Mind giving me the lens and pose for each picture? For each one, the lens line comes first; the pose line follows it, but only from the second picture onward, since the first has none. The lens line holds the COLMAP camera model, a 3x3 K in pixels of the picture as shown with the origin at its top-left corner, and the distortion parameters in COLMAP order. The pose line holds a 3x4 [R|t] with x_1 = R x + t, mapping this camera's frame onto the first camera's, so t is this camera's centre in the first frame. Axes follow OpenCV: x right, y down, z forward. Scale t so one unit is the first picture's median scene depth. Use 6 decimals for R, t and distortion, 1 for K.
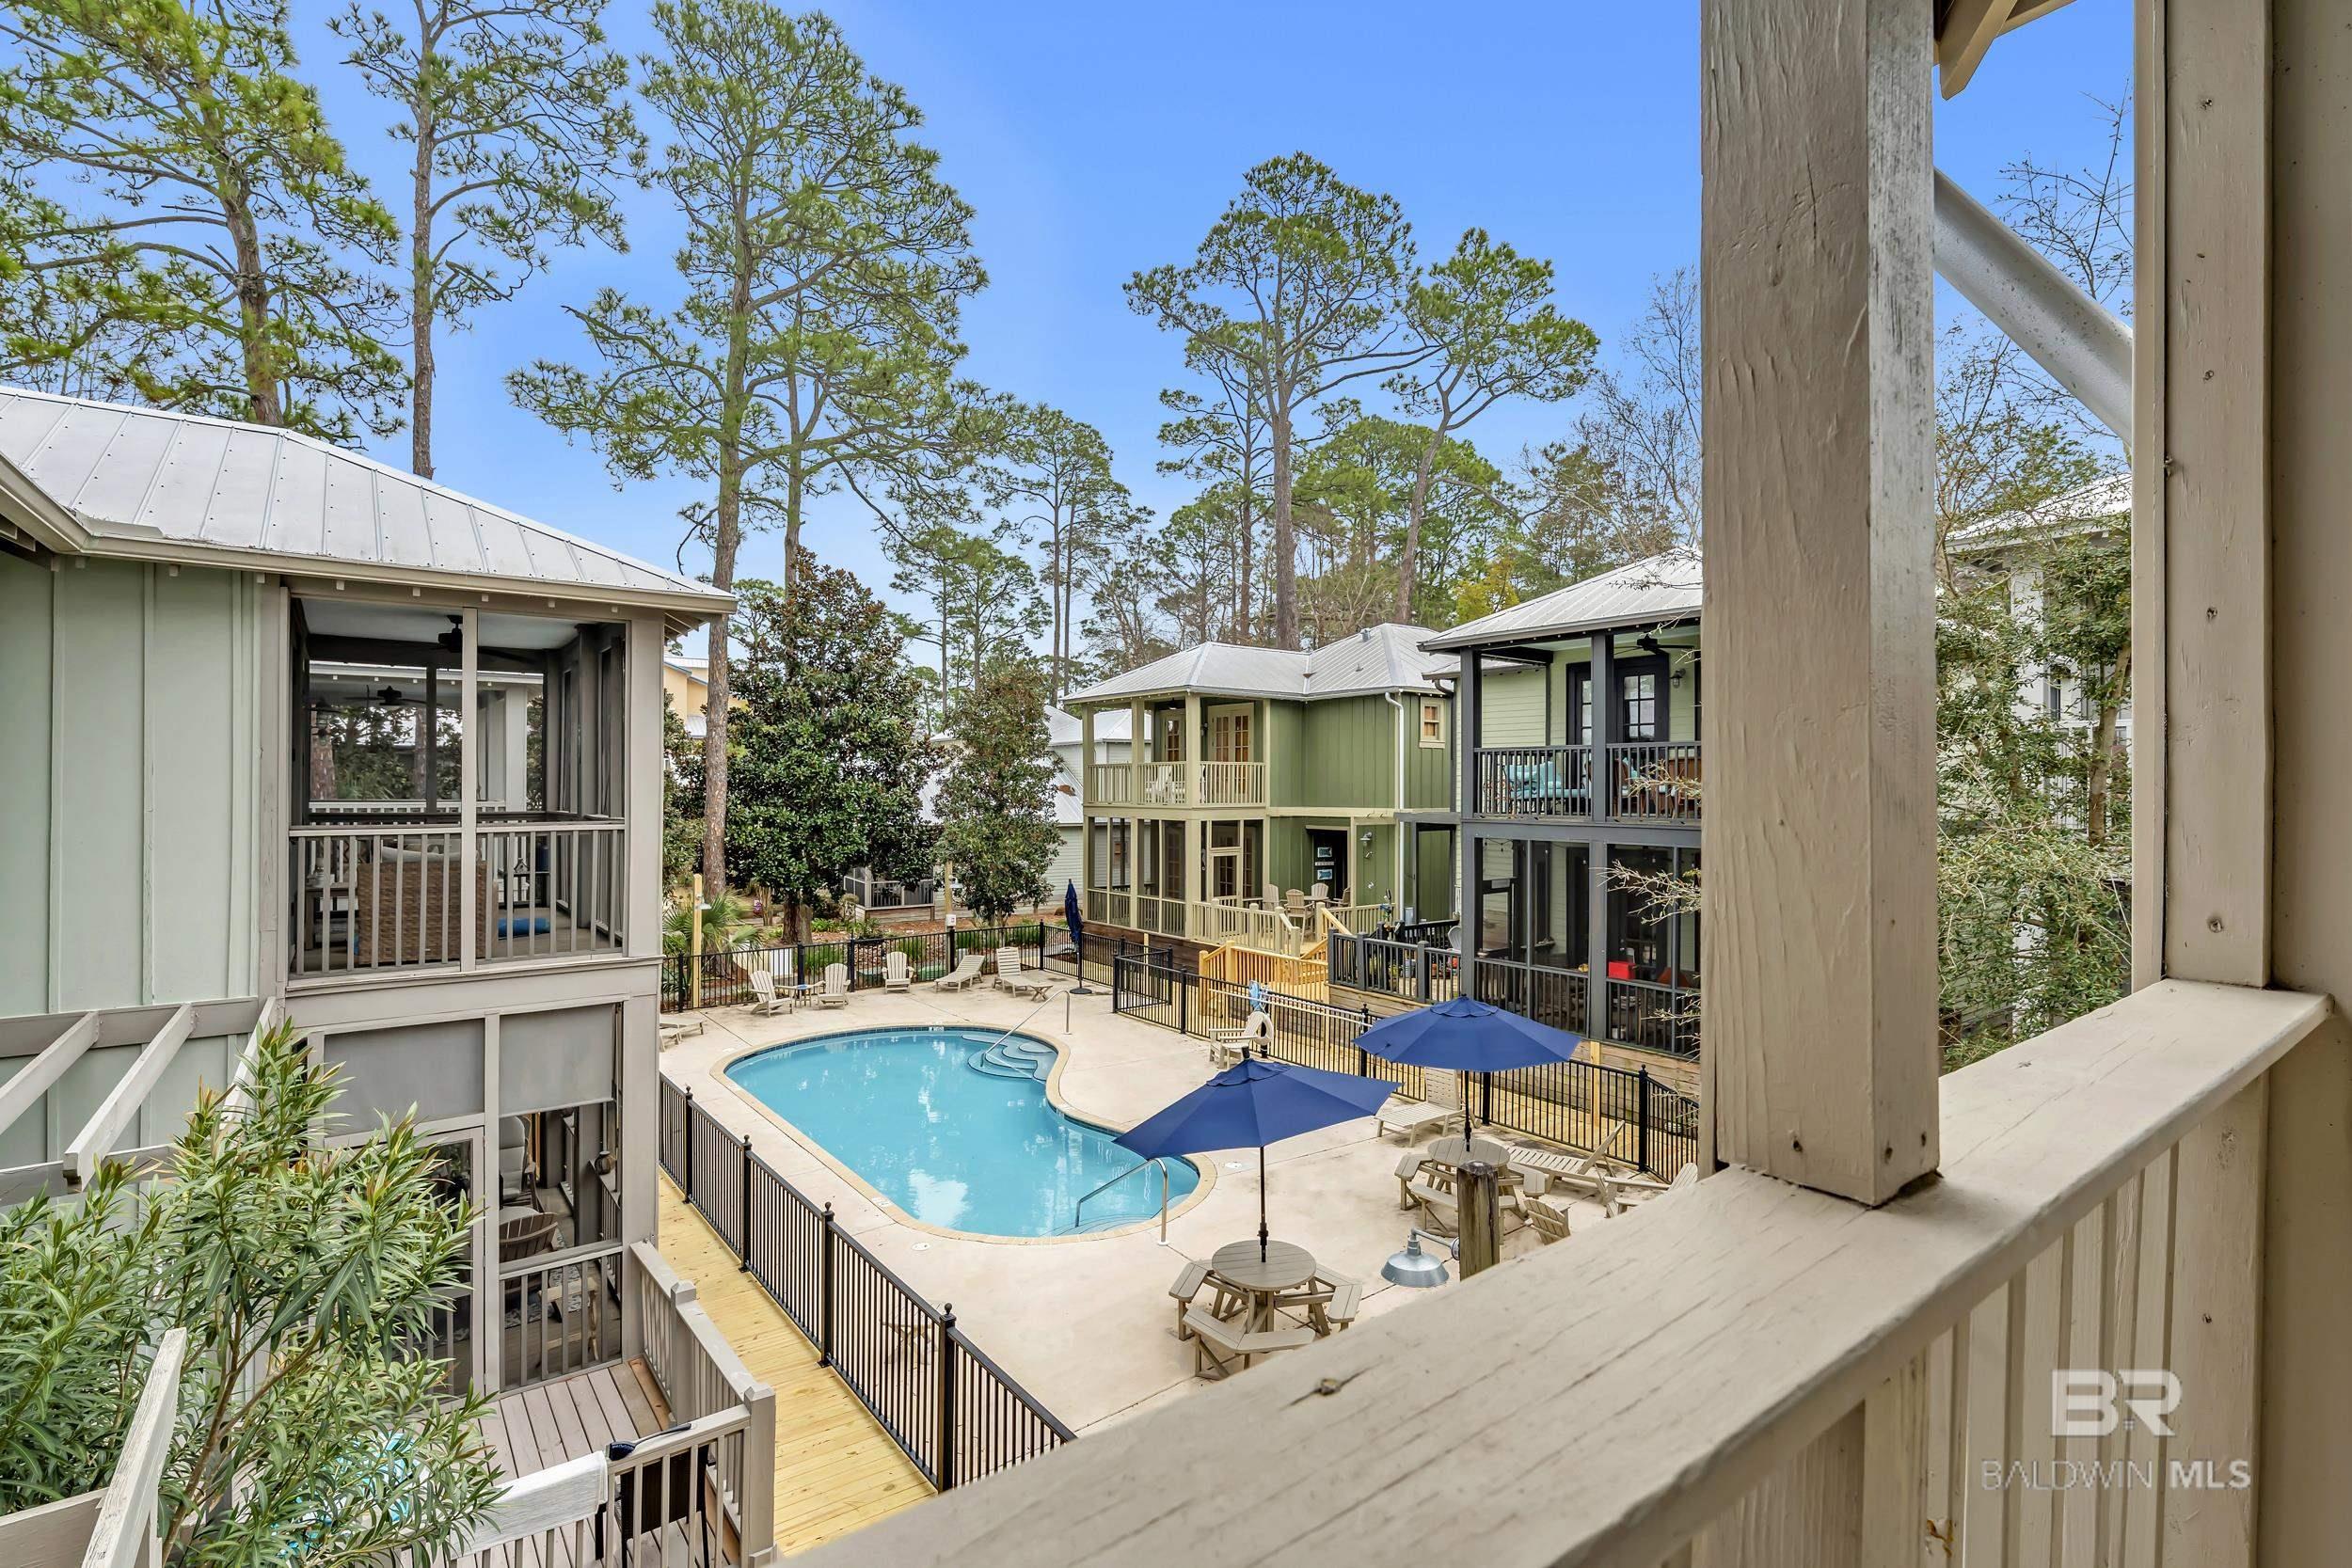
lens RADIAL K [[1061.8, 0, 1176.6], [0, 1061.8, 789.7], [0, 0, 1]] dist [0.007688, -0.001051]
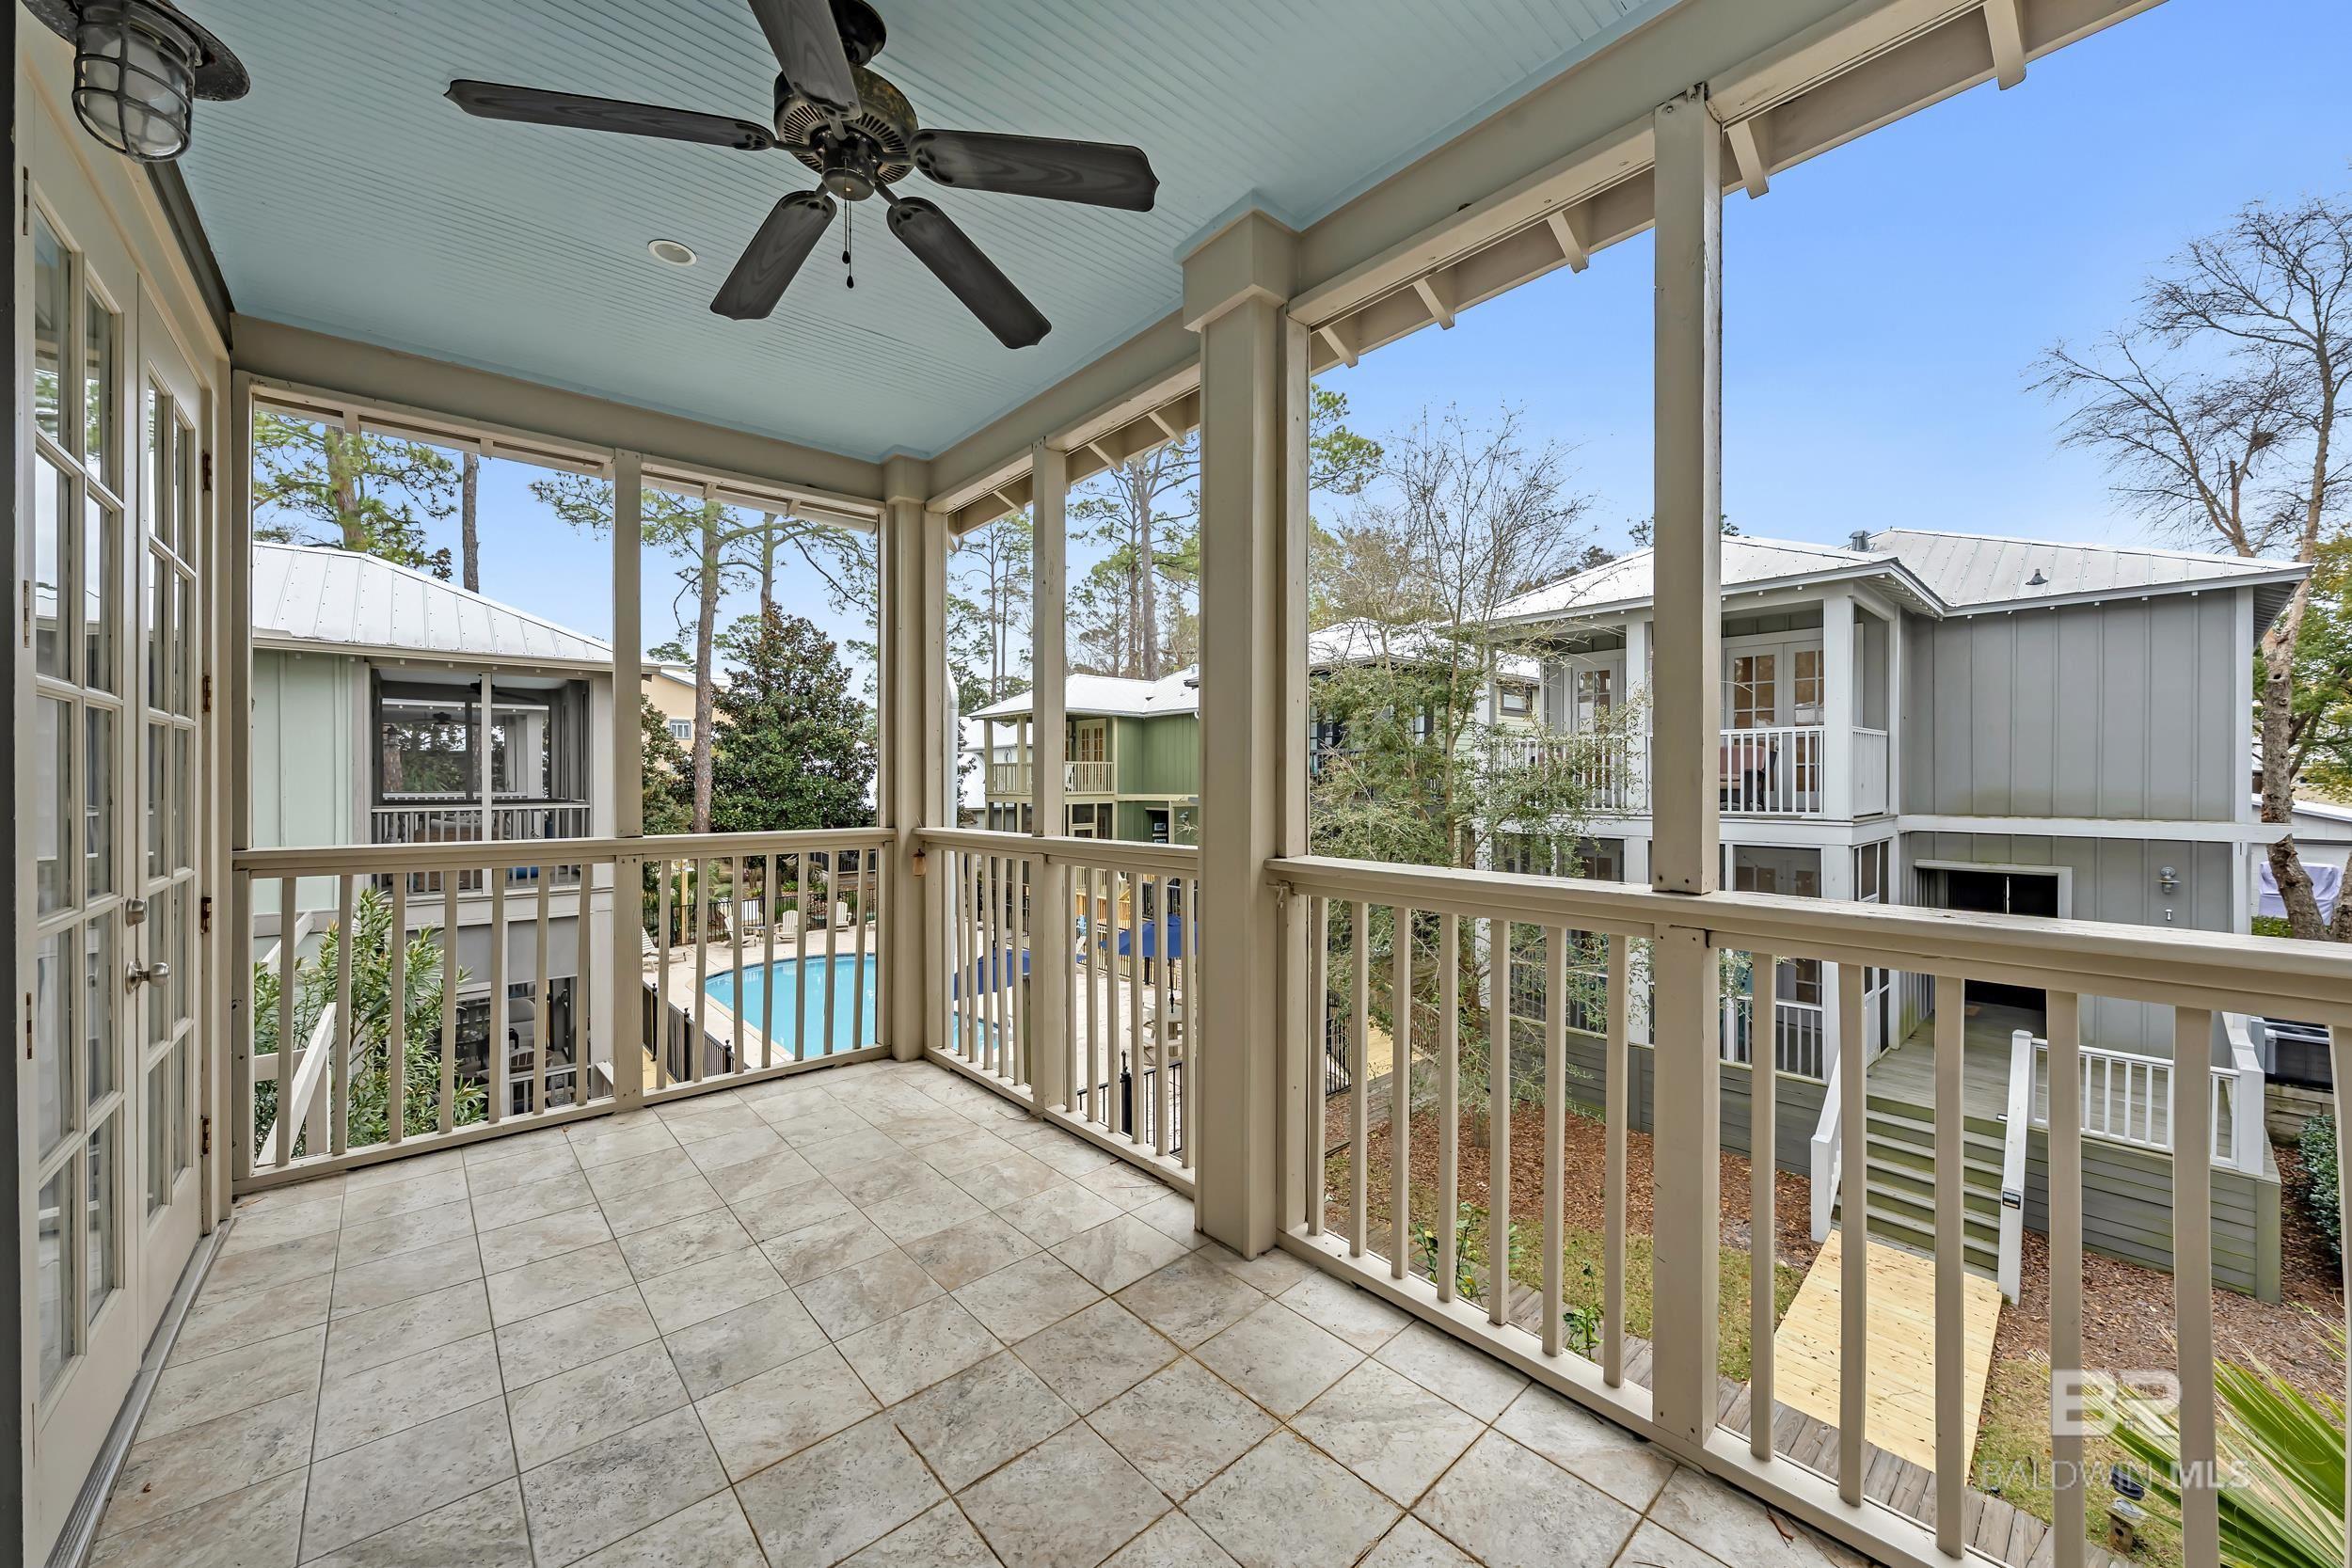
lens RADIAL K [[852.9, 0, 1179.9], [0, 852.9, 788.0], [0, 0, 1]] dist [0.001619, 0.000213]
pose [[0.997580, -0.004366, 0.069385, 0.082853], [0.003845, 0.999963, 0.007634, -0.000056], [-0.069415, -0.007349, 0.997561, -0.103387]]
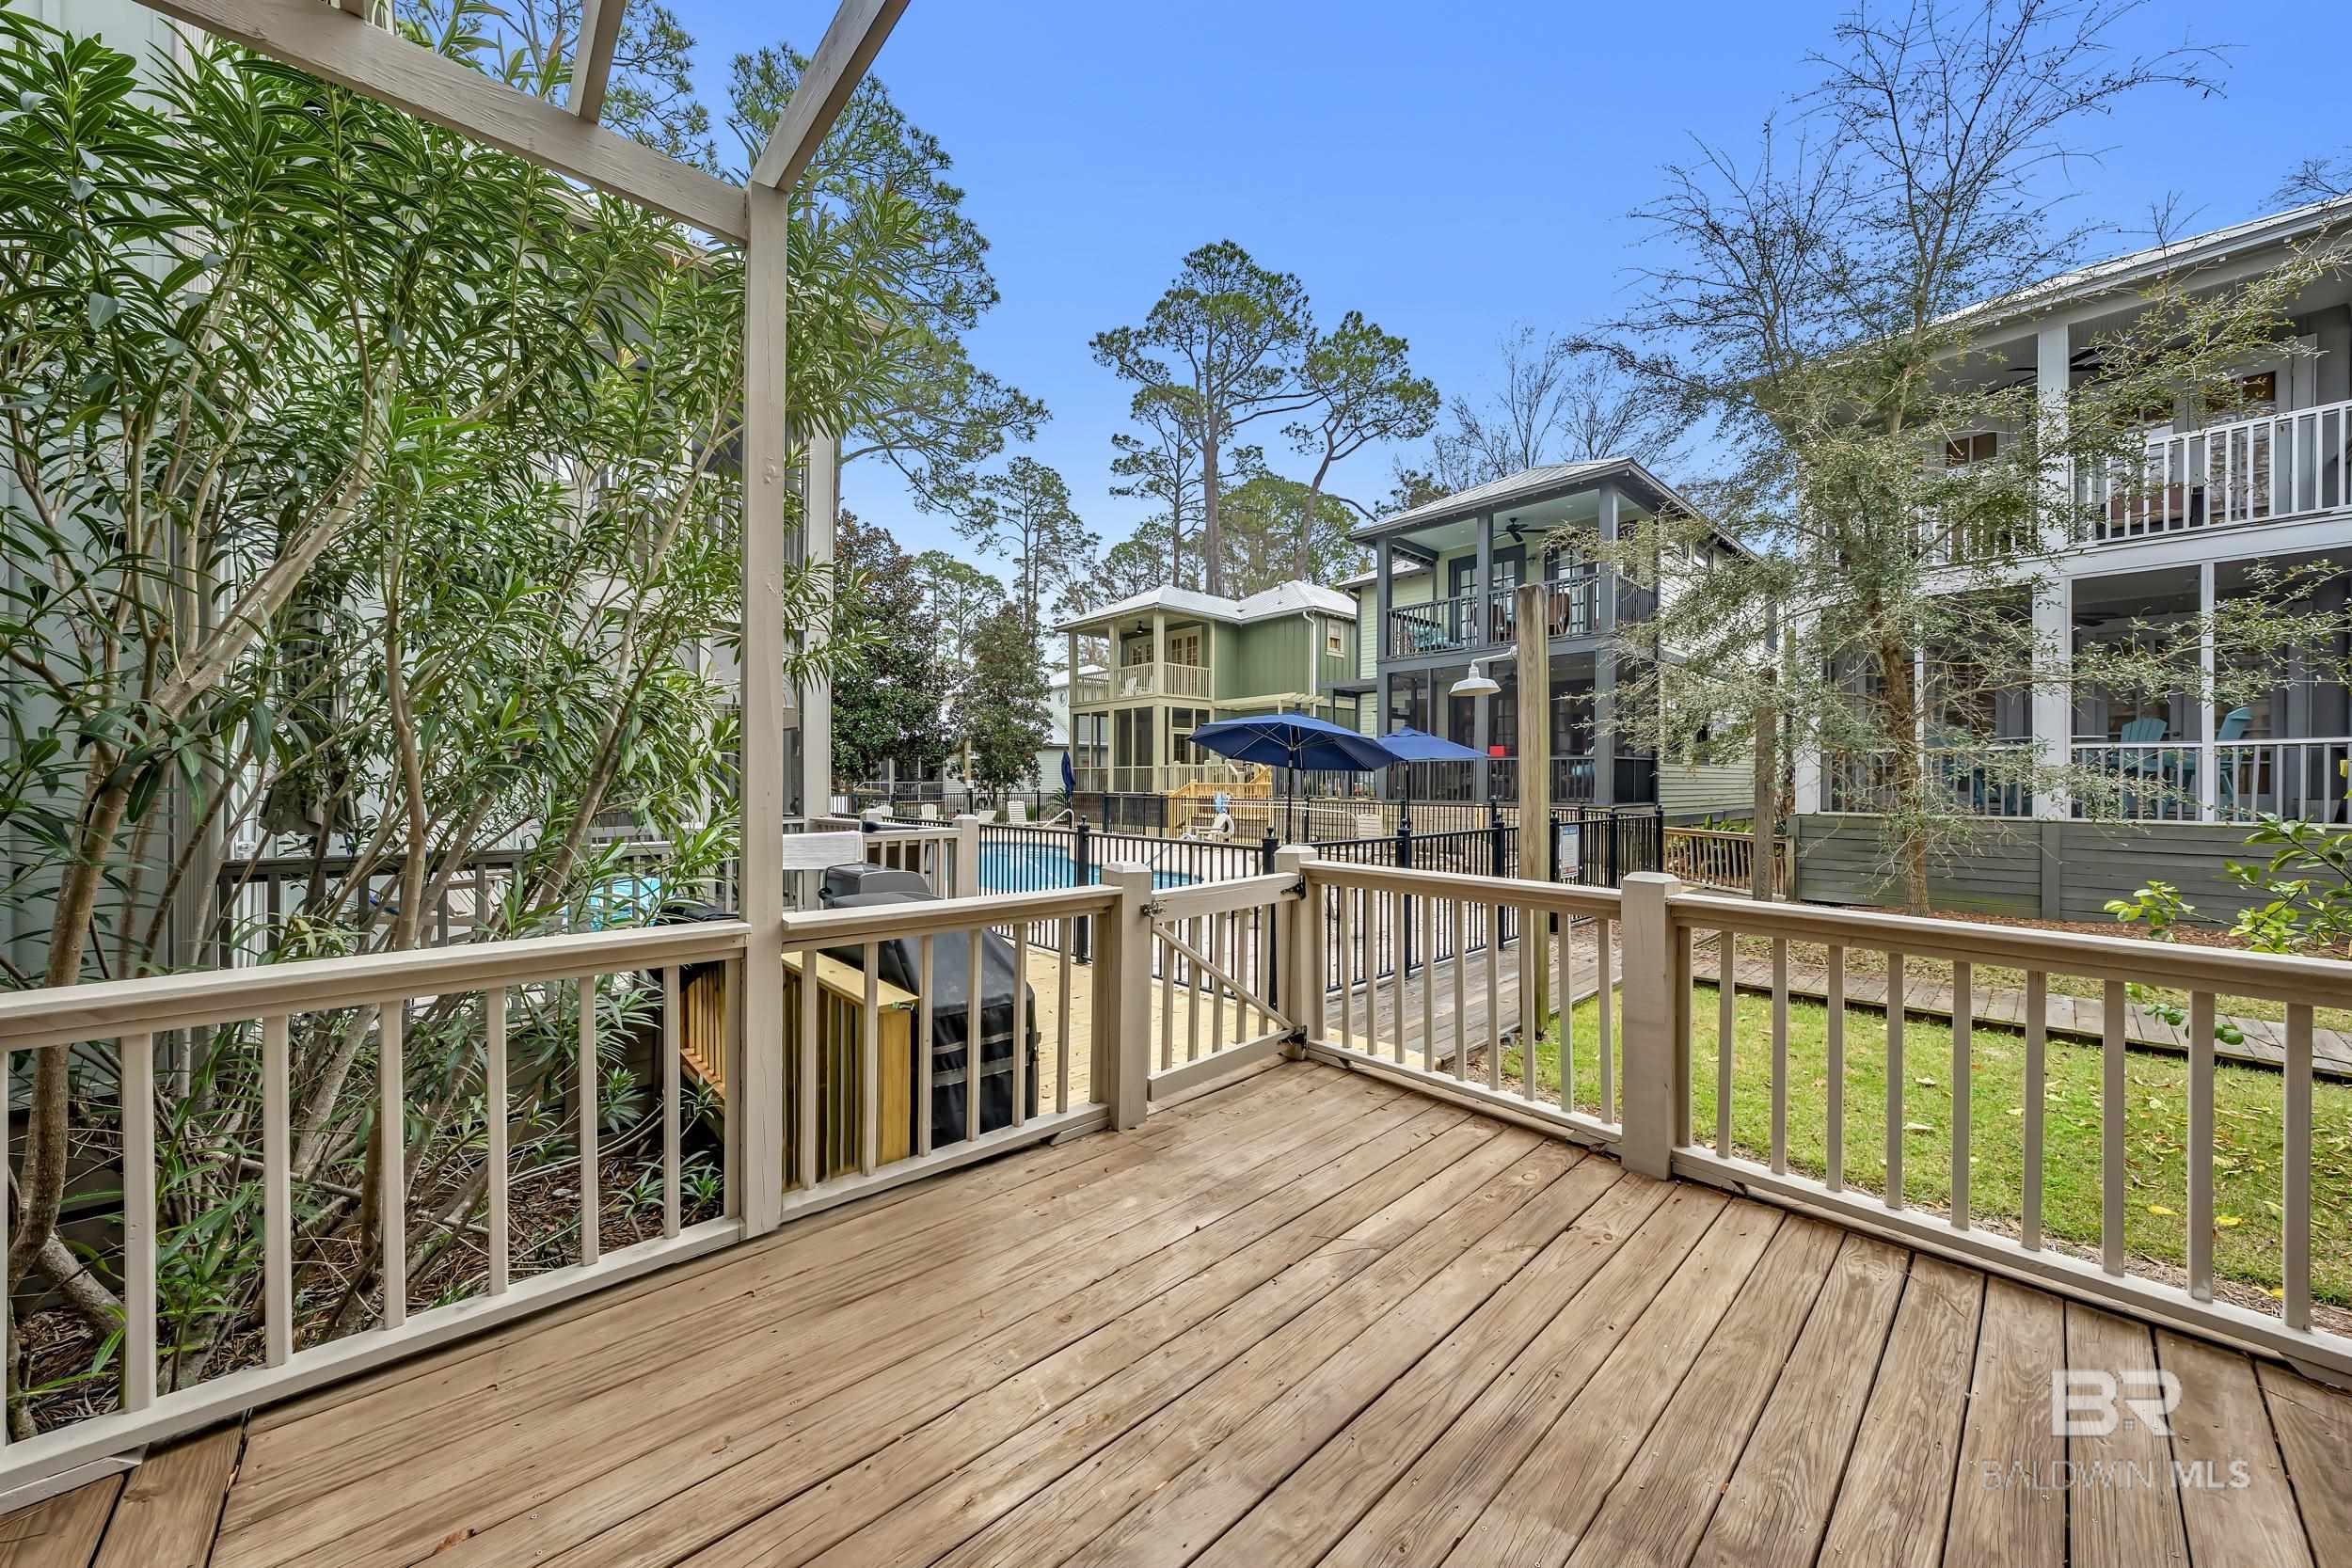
lens RADIAL K [[802.9, 0, 1173.3], [0, 802.9, 799.7], [0, 0, 1]] dist [-0.000797, -0.000540]
pose [[0.995572, 0.007084, 0.093733, -0.051021], [-0.007641, 0.999955, 0.005580, 0.120317], [-0.093690, -0.006272, 0.995582, 0.000870]]
